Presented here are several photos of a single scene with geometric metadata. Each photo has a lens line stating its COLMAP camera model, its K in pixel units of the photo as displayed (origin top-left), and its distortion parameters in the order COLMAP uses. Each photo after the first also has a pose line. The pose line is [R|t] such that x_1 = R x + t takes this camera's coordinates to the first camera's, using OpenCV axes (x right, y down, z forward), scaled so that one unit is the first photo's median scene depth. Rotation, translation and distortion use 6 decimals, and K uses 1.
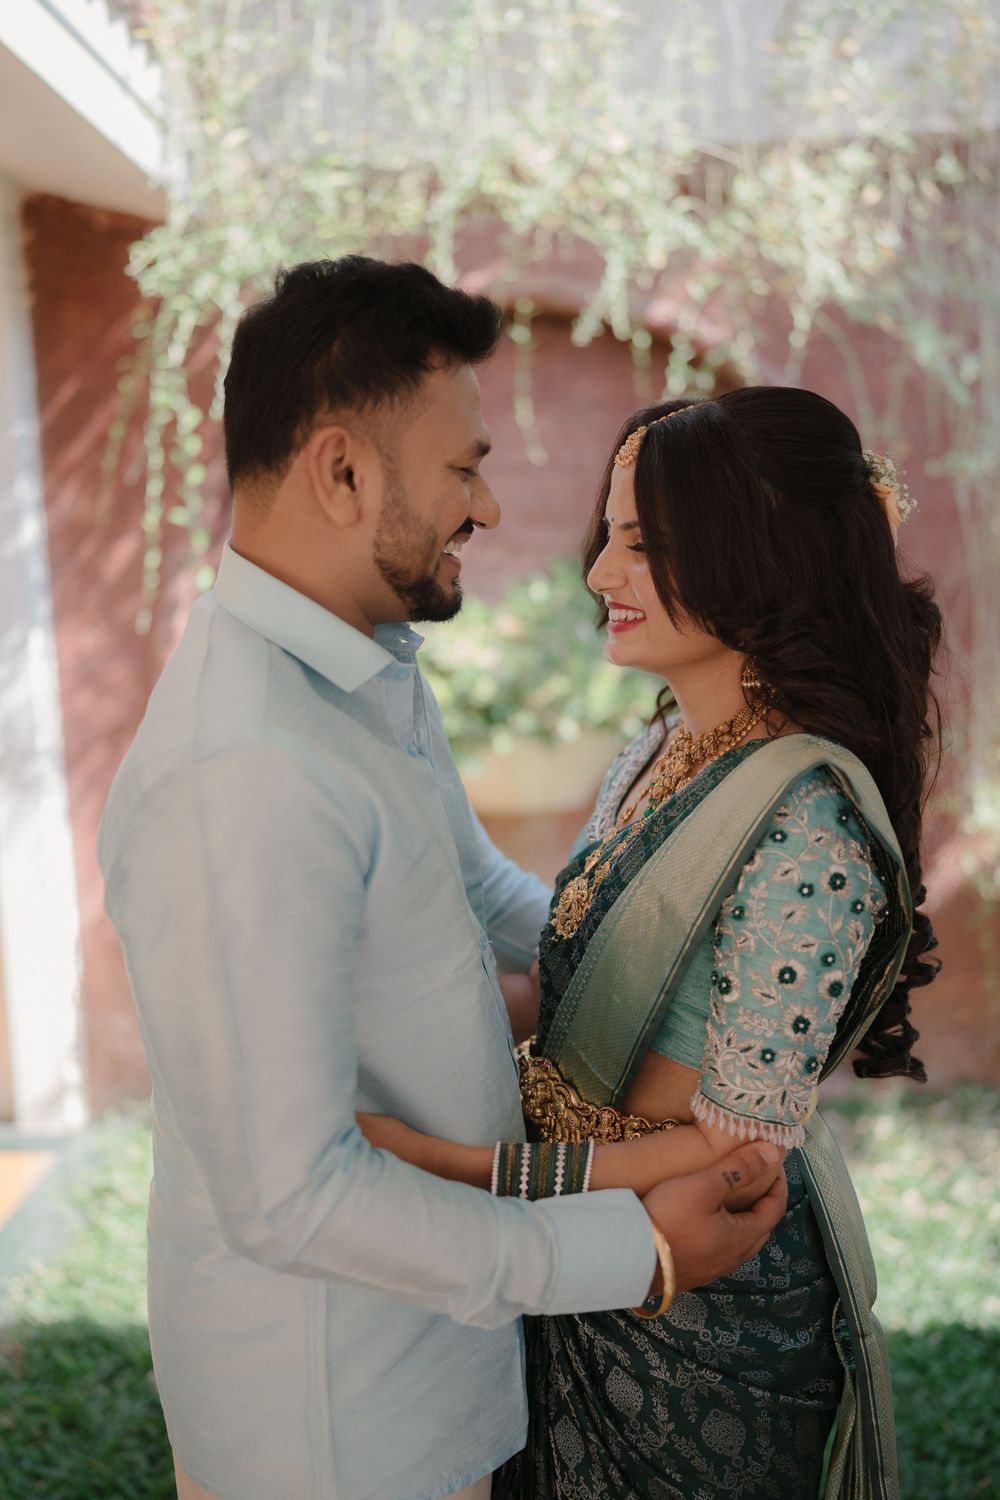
lens RADIAL K [[1460.8, 0, 495.3], [0, 1460.8, 761.8], [0, 0, 1]] dist [-0.041813, 0.176196]
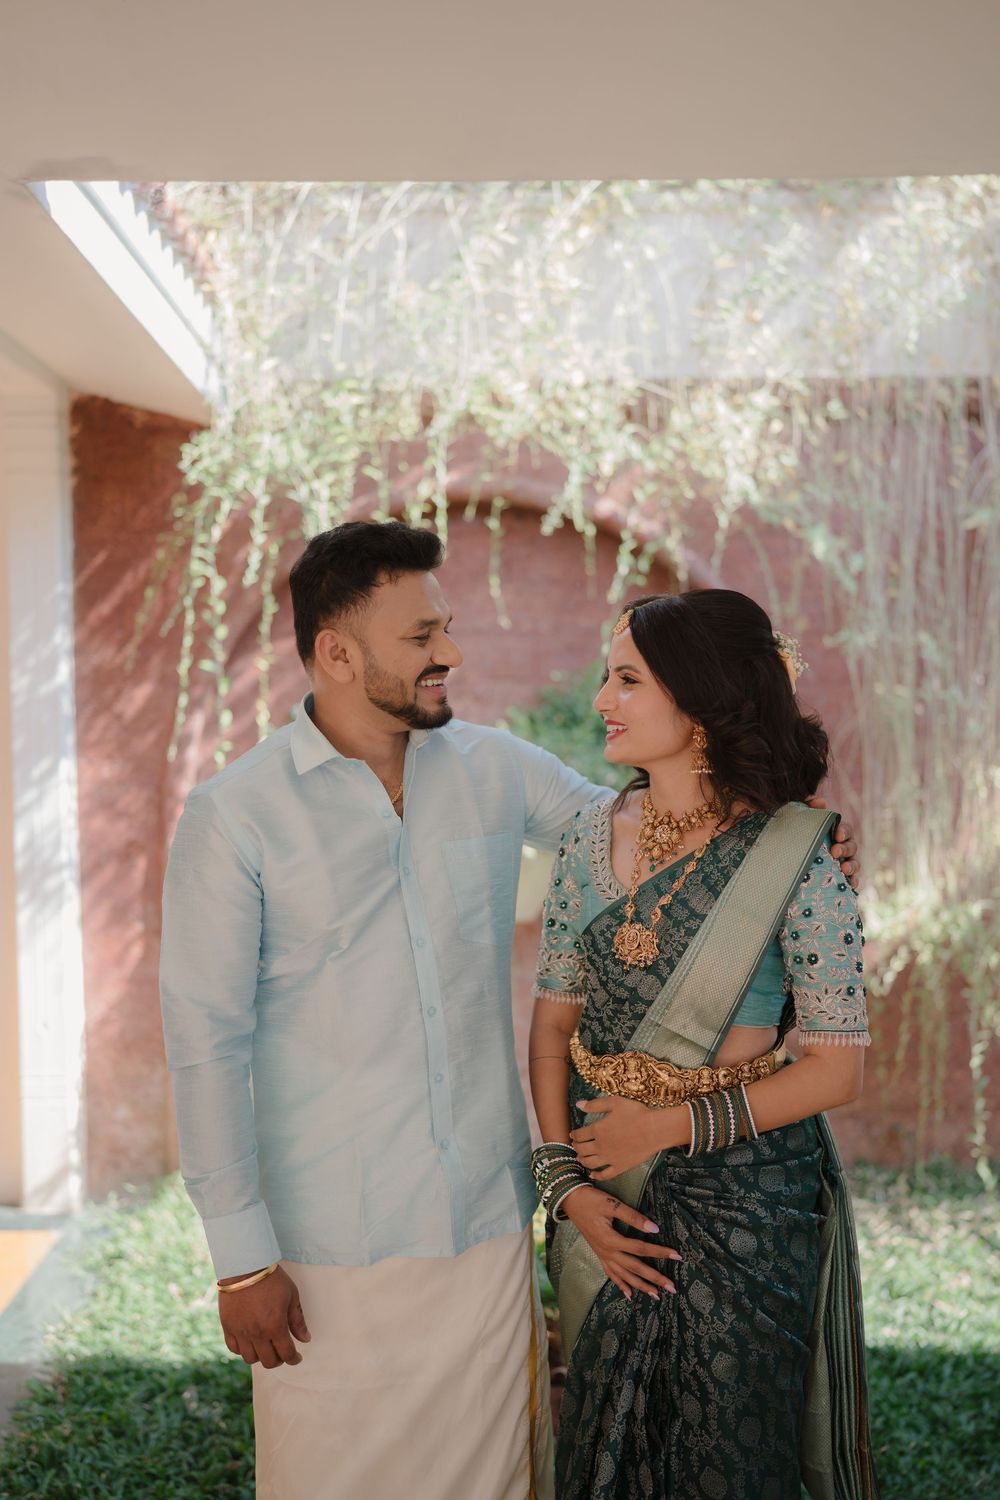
lens RADIAL K [[1459.0, 0, 500.0], [0, 1459.0, 750.0], [0, 0, 1]] dist [-0.035122, 0.161512]
pose [[0.997036, 0.019004, 0.074548, -0.068543], [-0.010562, 0.993648, -0.112032, 0.031976], [-0.076203, 0.110913, 0.990904, -0.194907]]
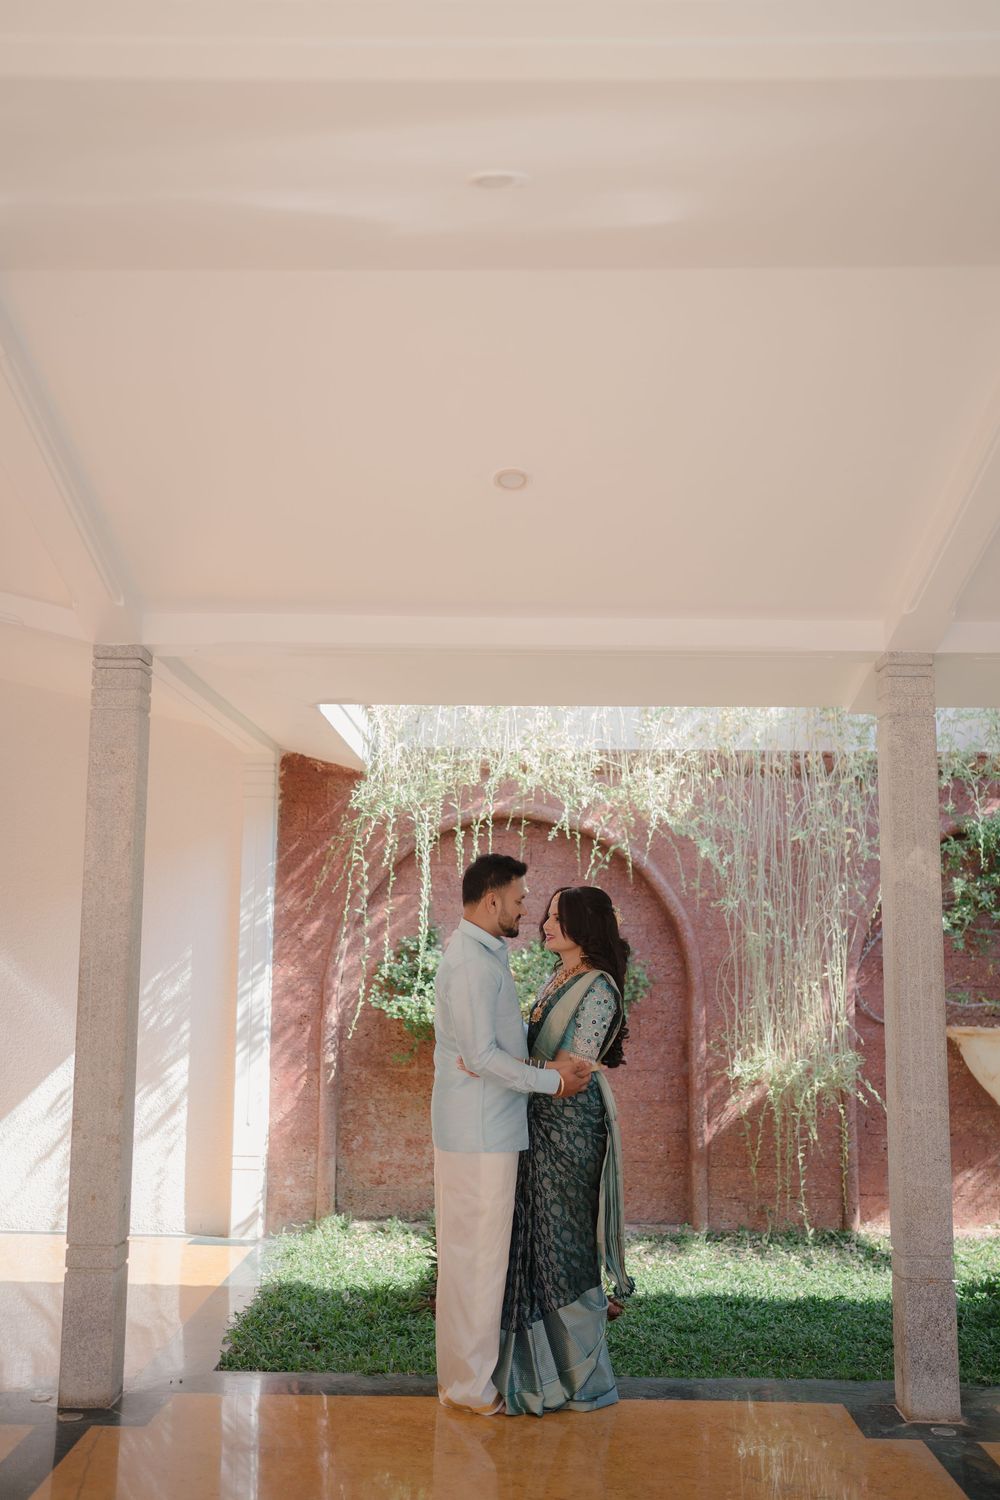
lens RADIAL K [[1459.0, 0, 500.0], [0, 1459.0, 750.0], [0, 0, 1]] dist [-0.035122, 0.161512]
pose [[0.998548, 0.048449, 0.023539, -0.074330], [-0.039830, 0.958338, -0.282846, 0.207471], [-0.036262, 0.281498, 0.958877, -1.149285]]
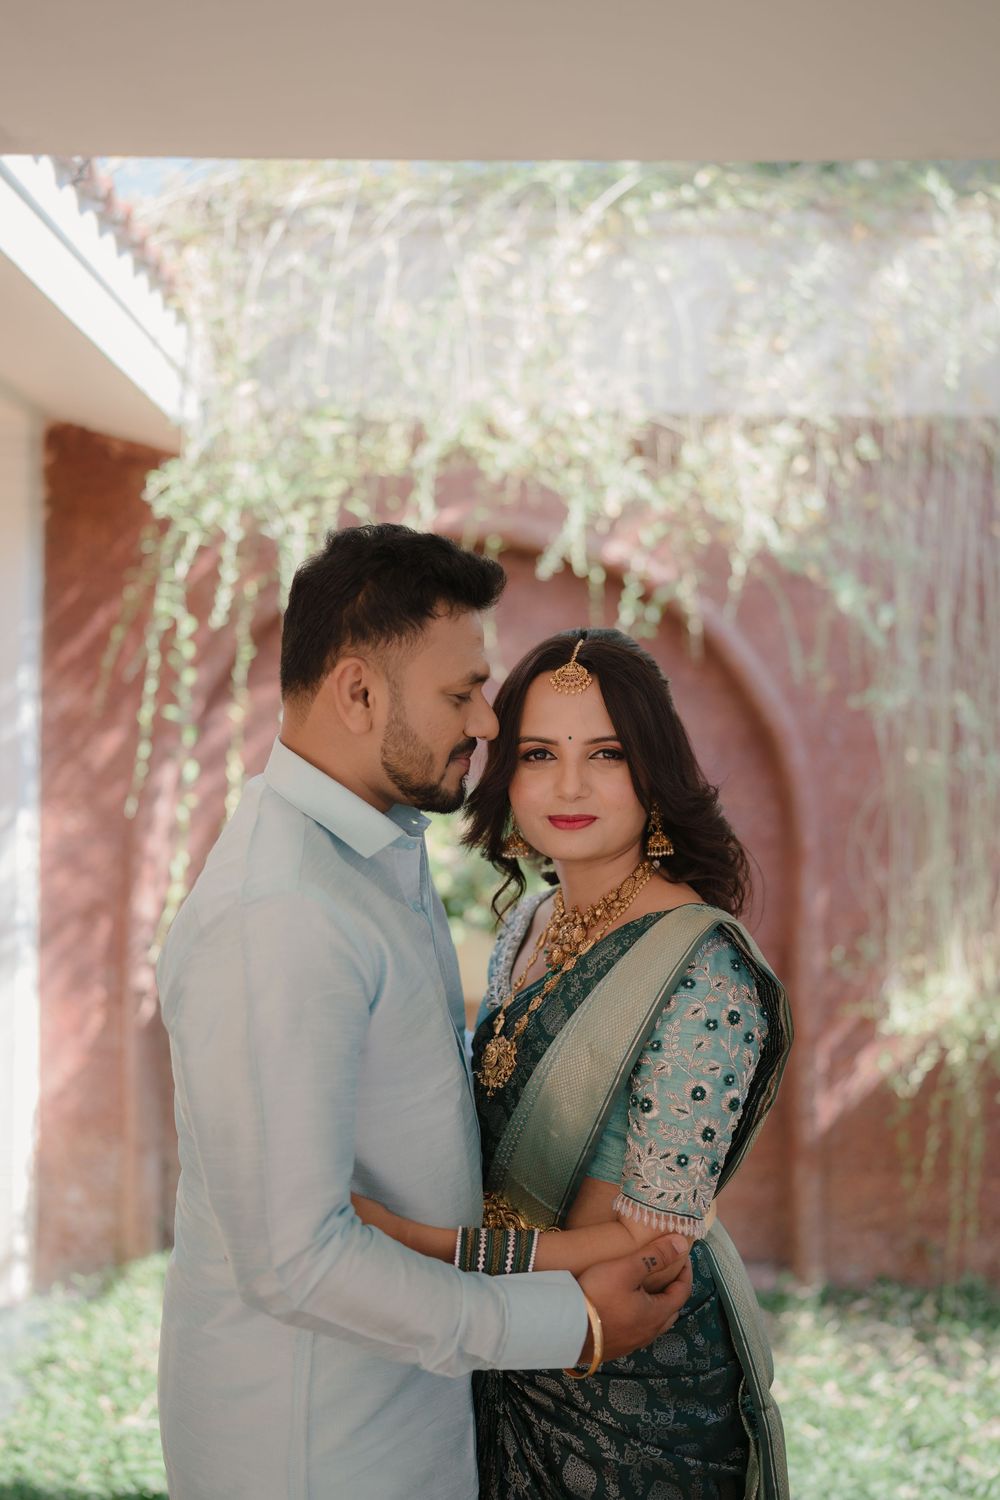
lens RADIAL K [[1460.8, 0, 495.3], [0, 1460.8, 761.8], [0, 0, 1]] dist [-0.041813, 0.176196]
pose [[0.998415, 0.045117, 0.033645, -0.009568], [-0.039917, 0.989087, -0.141819, 0.014180], [-0.039677, 0.140251, 0.989321, -0.090353]]
